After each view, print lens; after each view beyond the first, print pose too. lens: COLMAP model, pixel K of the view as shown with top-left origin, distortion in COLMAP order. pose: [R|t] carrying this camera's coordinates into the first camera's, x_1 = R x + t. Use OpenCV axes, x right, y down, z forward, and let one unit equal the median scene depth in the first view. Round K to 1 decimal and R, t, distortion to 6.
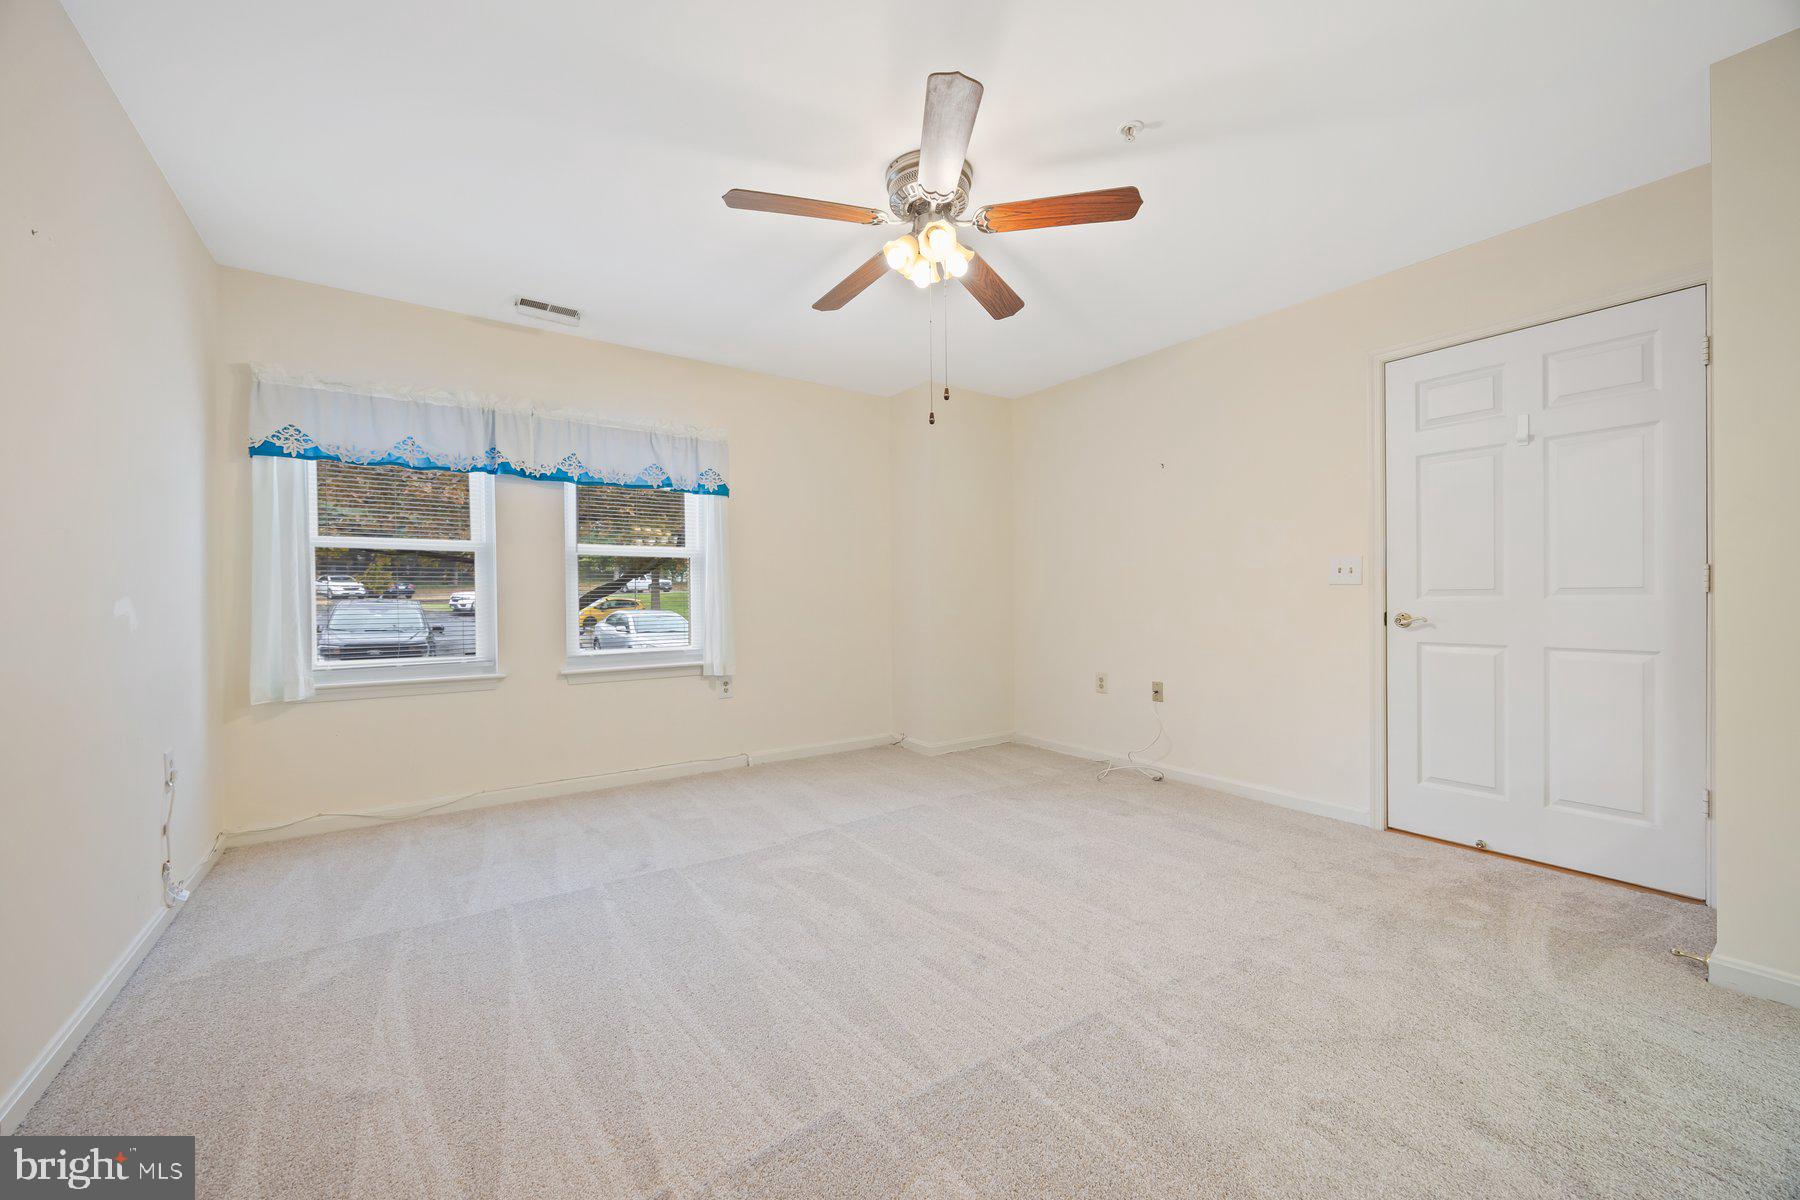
lens RADIAL K [[678.3, 0, 893.9], [0, 678.3, 600.2], [0, 0, 1]] dist [0.000615, 0.000006]
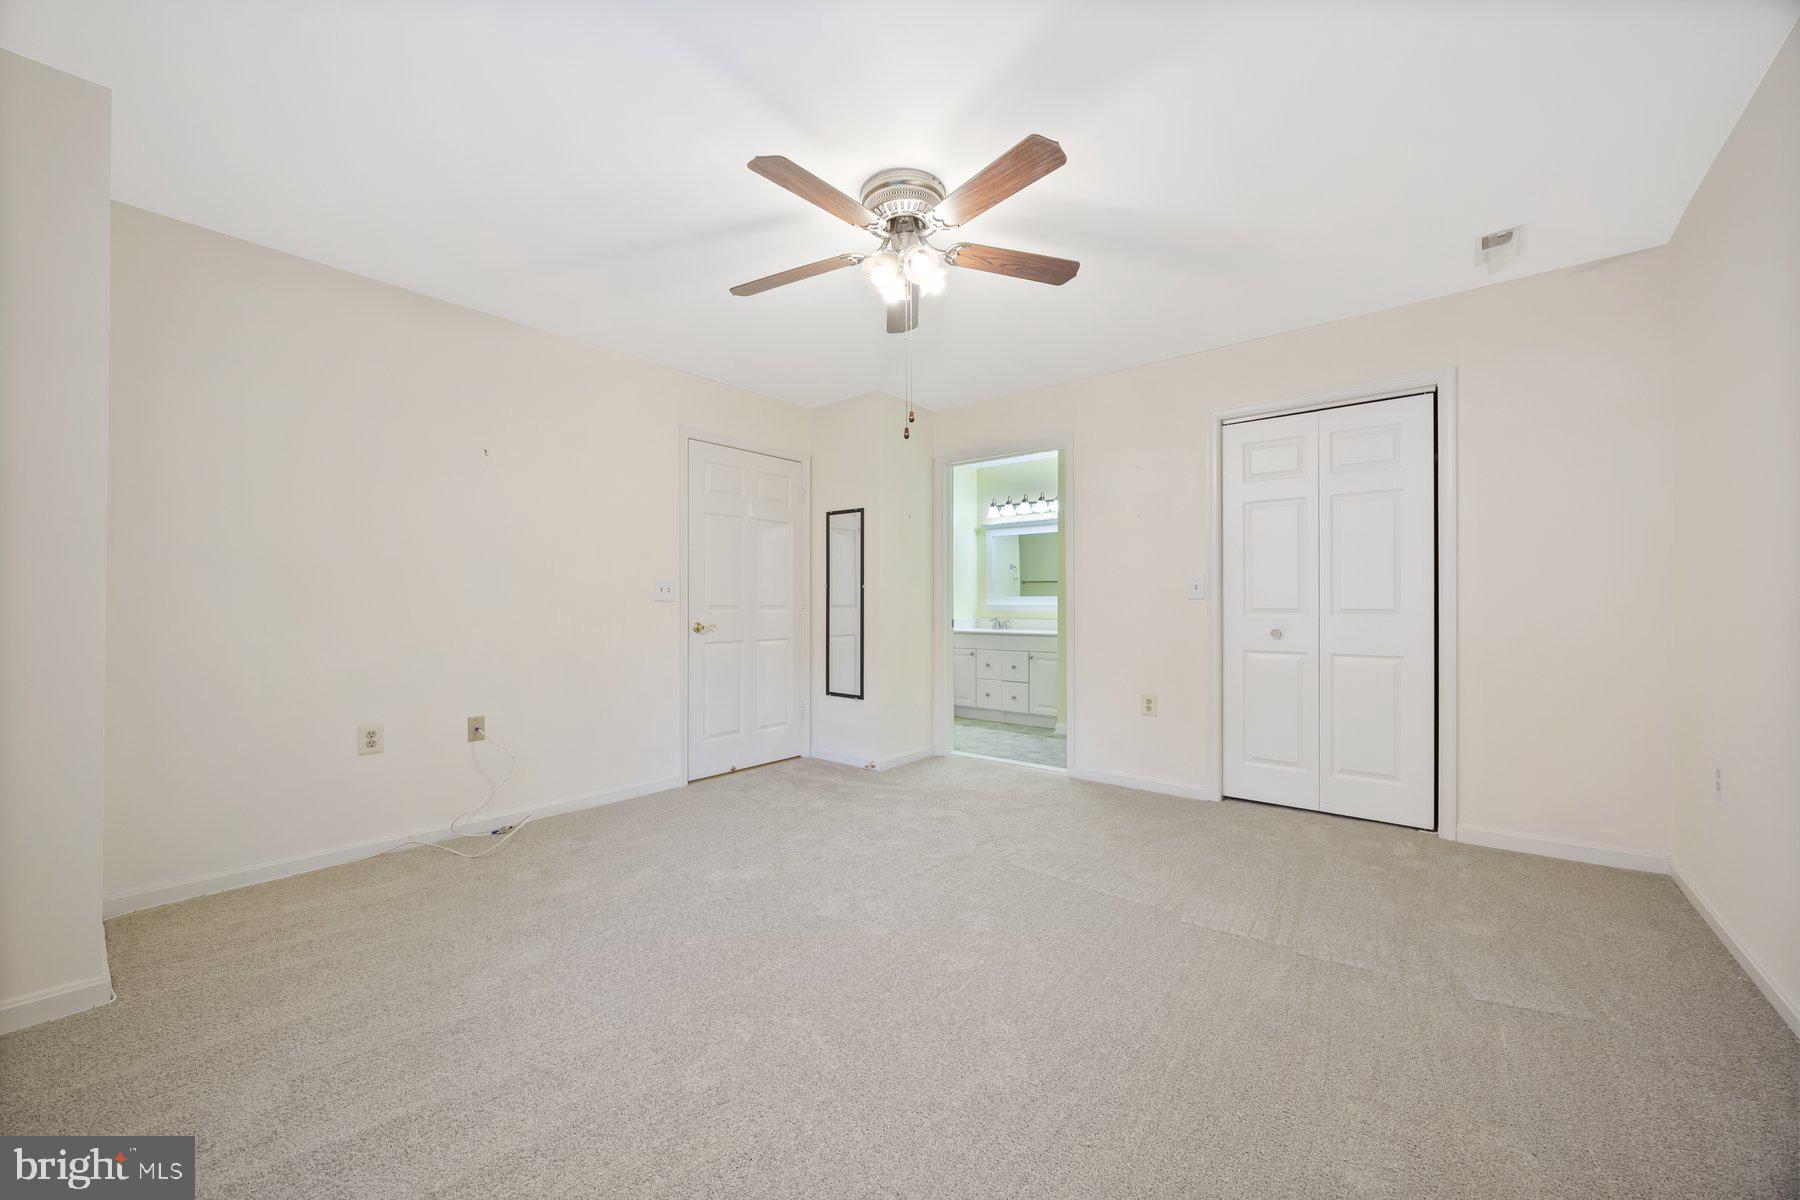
lens RADIAL K [[678.3, 0, 896.9], [0, 678.3, 600.5], [0, 0, 1]] dist [0.000615, 0.000006]
pose [[-0.261970, 0.013472, 0.964982, -0.659516], [0.007196, 0.999902, -0.012006, -0.006294], [-0.965049, 0.003799, -0.262041, 0.915995]]
